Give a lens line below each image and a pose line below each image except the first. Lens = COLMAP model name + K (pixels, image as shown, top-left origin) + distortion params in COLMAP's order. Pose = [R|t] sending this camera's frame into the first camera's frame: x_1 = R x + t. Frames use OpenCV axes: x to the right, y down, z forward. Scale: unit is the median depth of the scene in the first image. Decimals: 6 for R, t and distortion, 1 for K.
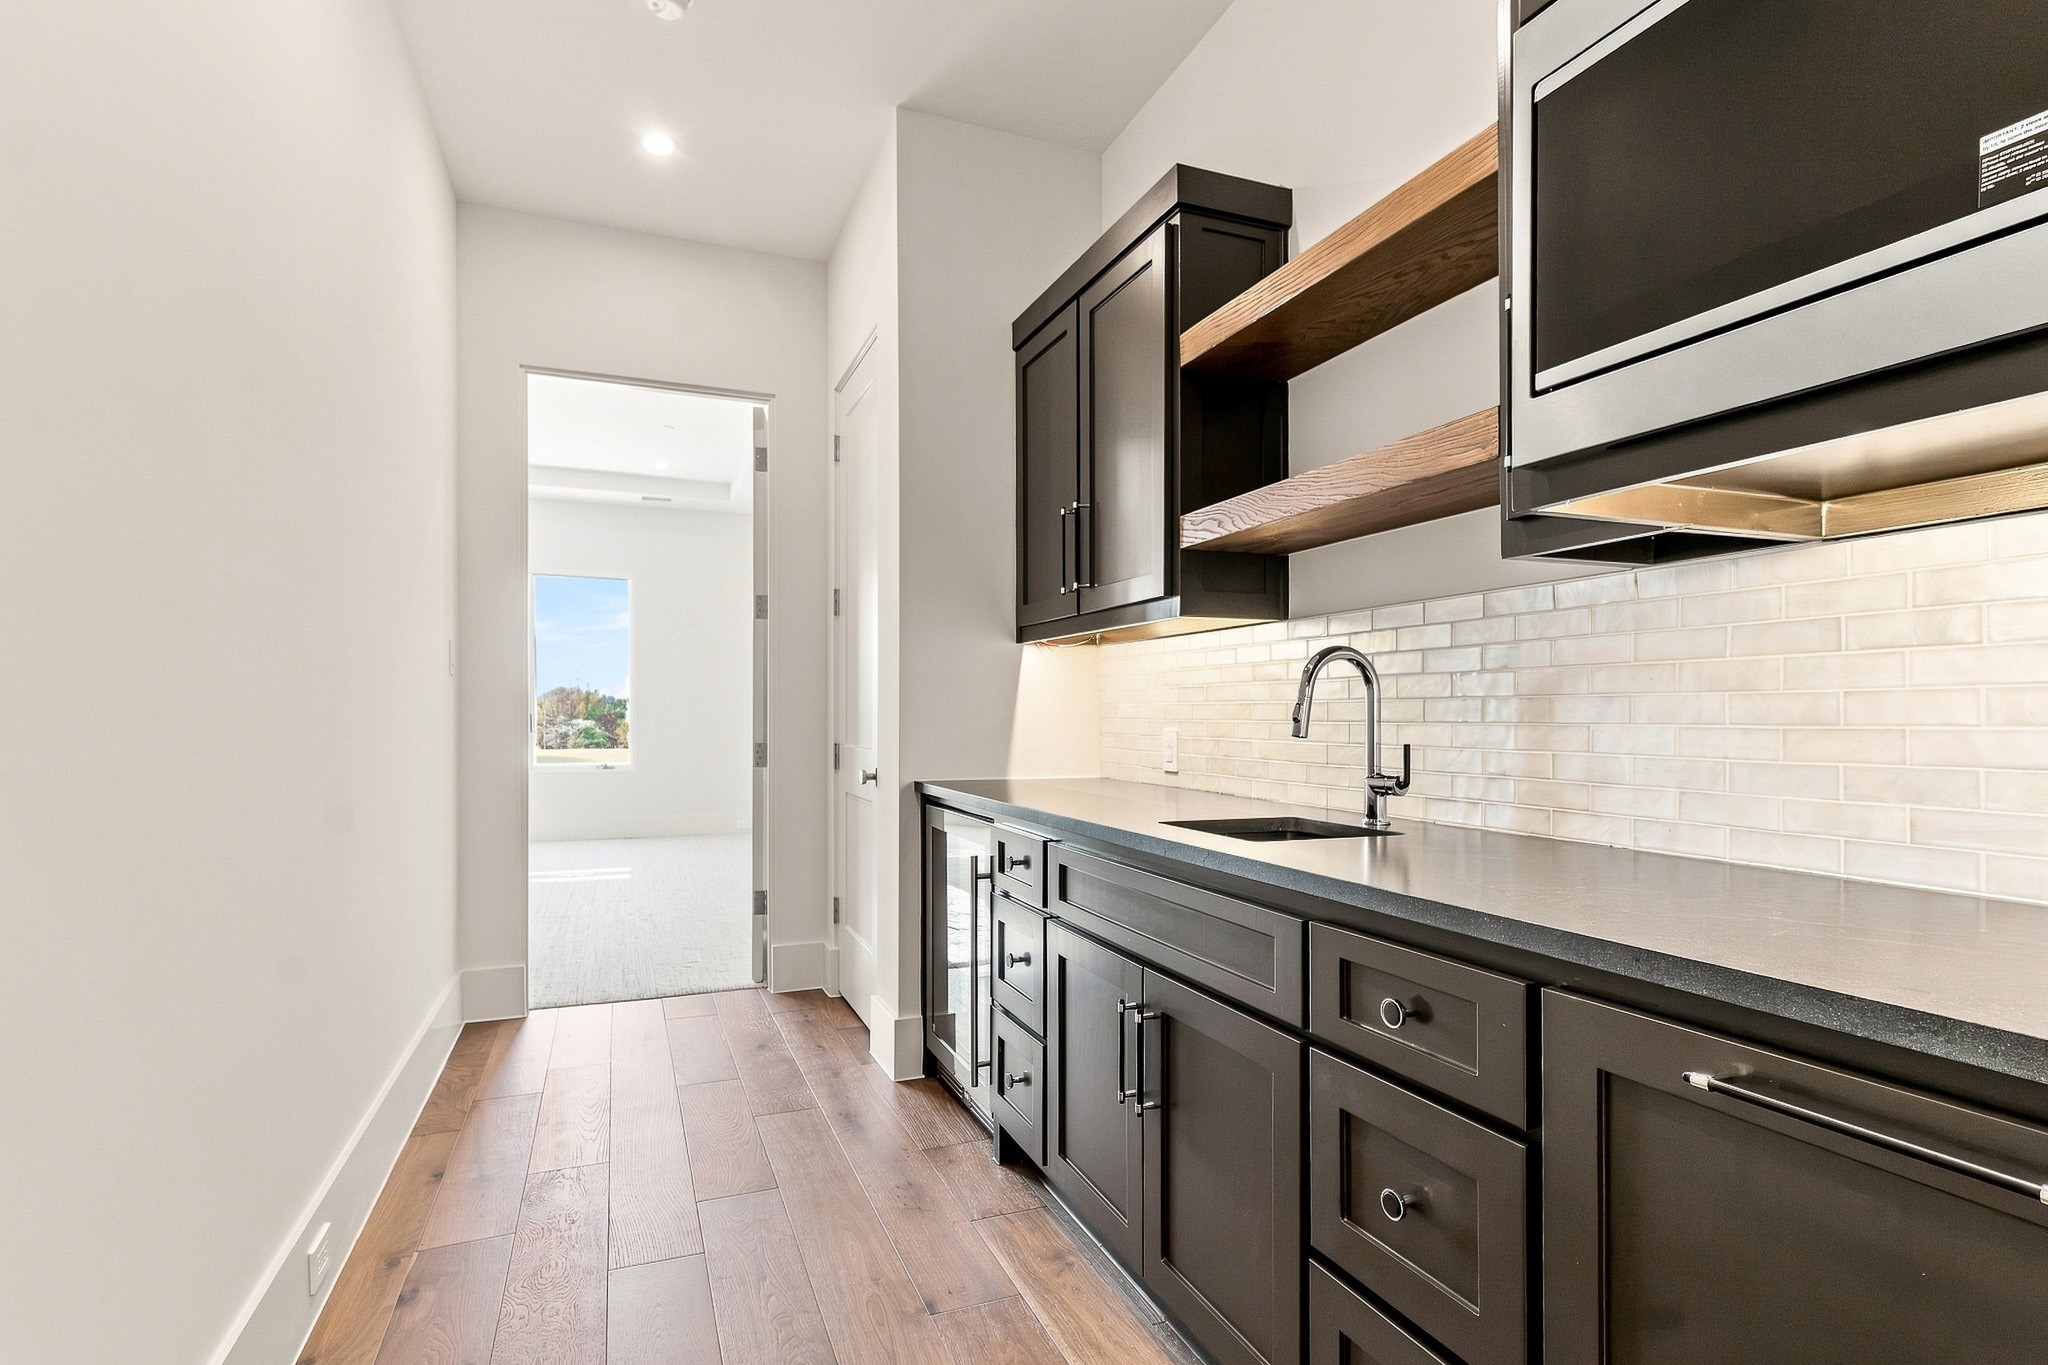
lens RADIAL K [[986.0, 0, 1021.0], [0, 986.0, 698.2], [0, 0, 1]] dist [0.008852, -0.000315]
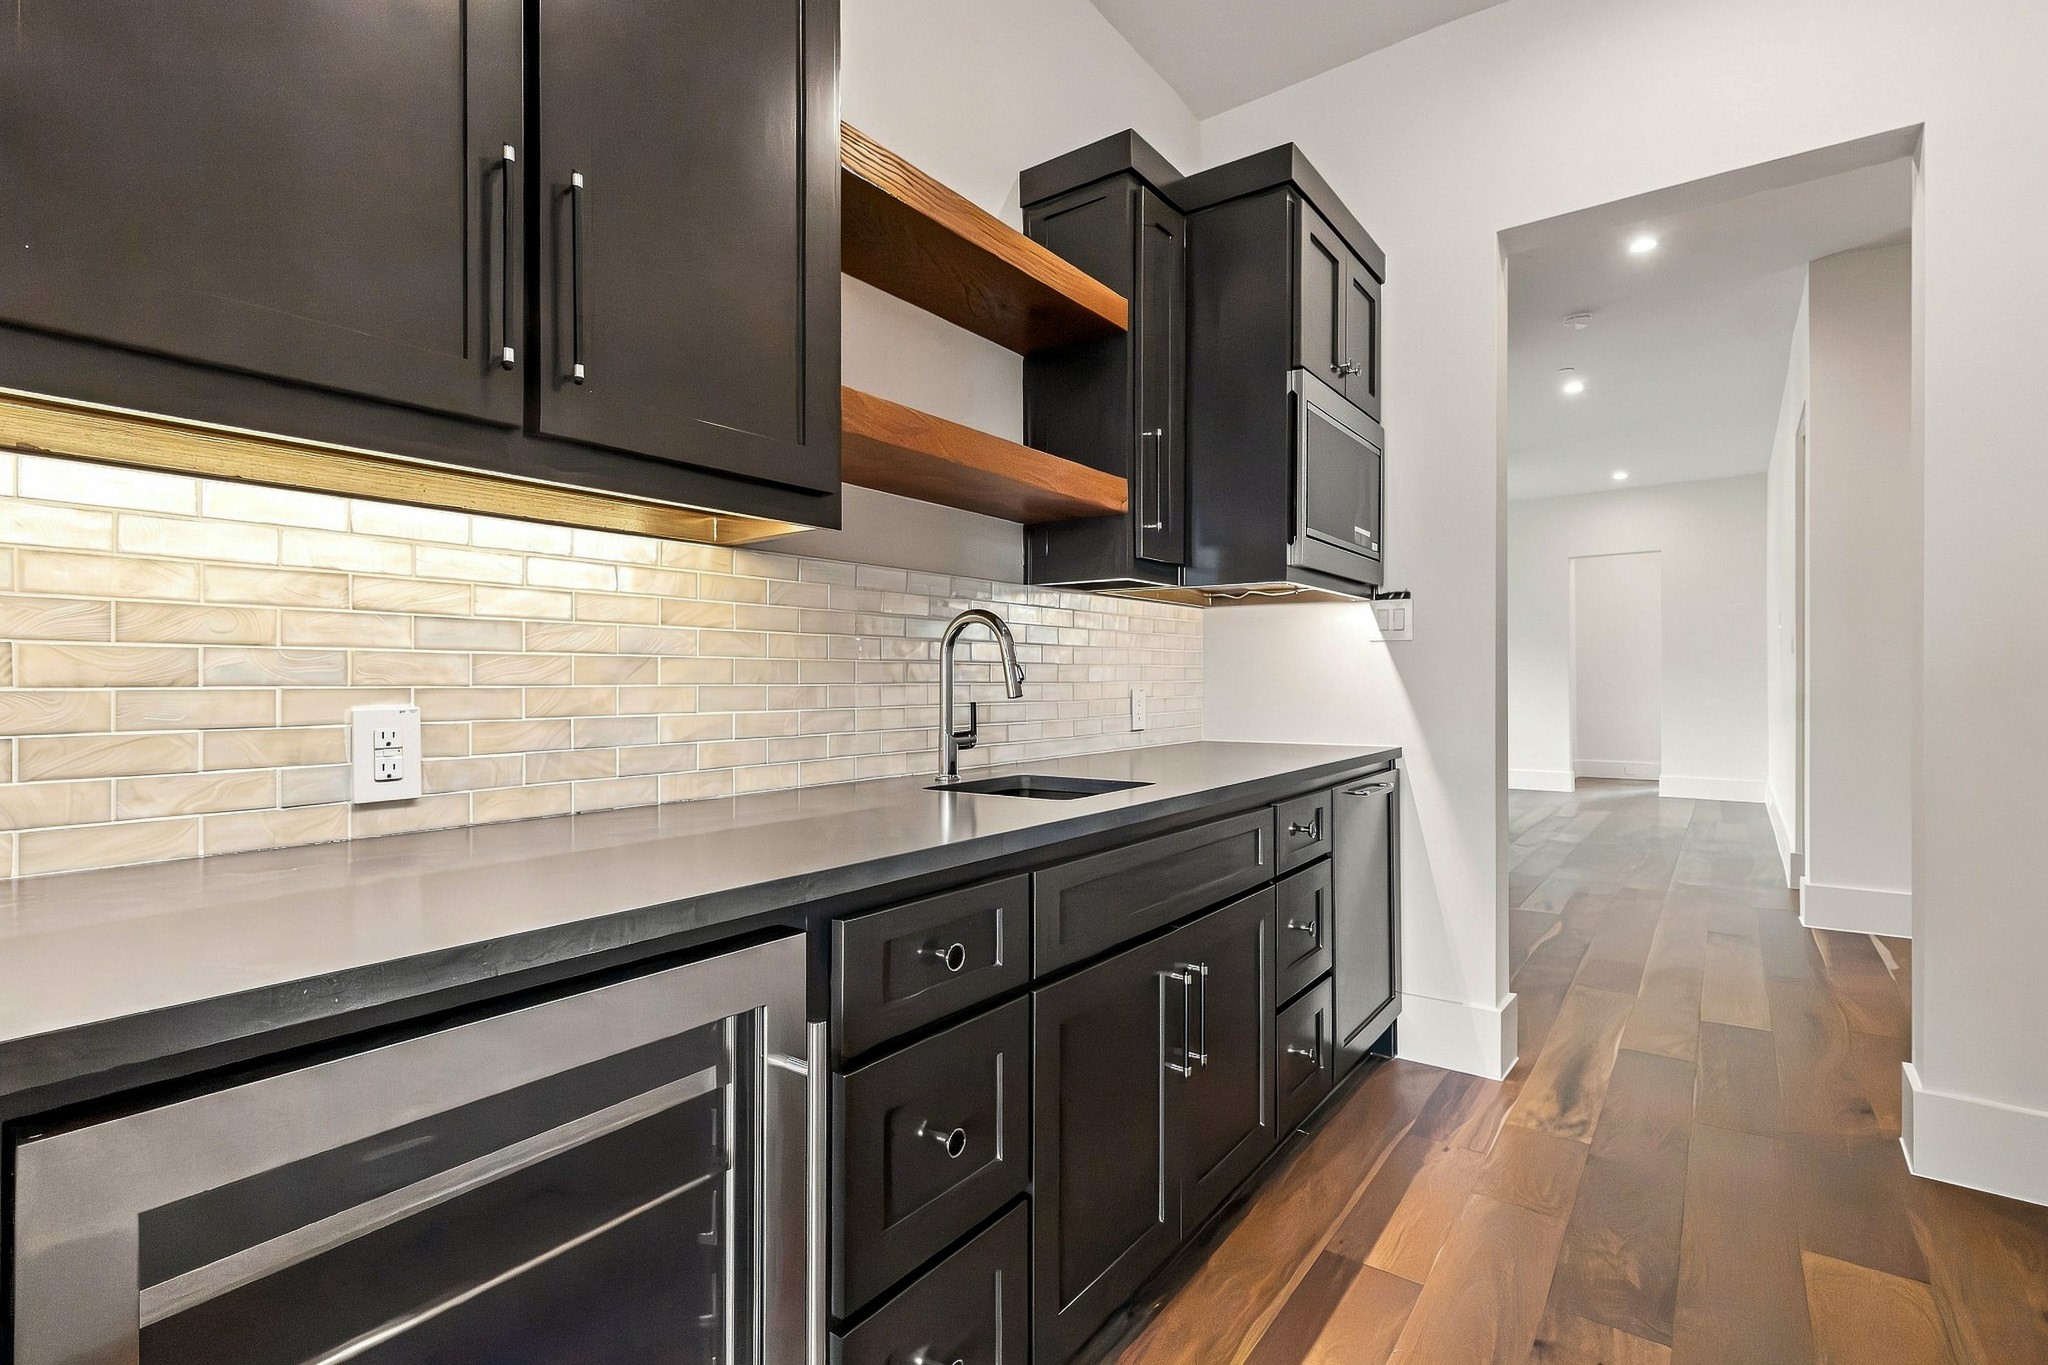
lens RADIAL K [[986.0, 0, 1022.4], [0, 986.0, 676.9], [0, 0, 1]] dist [0.008852, -0.000315]
pose [[-0.534348, -0.005989, 0.845243, -0.478865], [-0.019805, 0.999789, -0.005437, 0.017621], [-0.845032, -0.019645, -0.534354, 1.243852]]
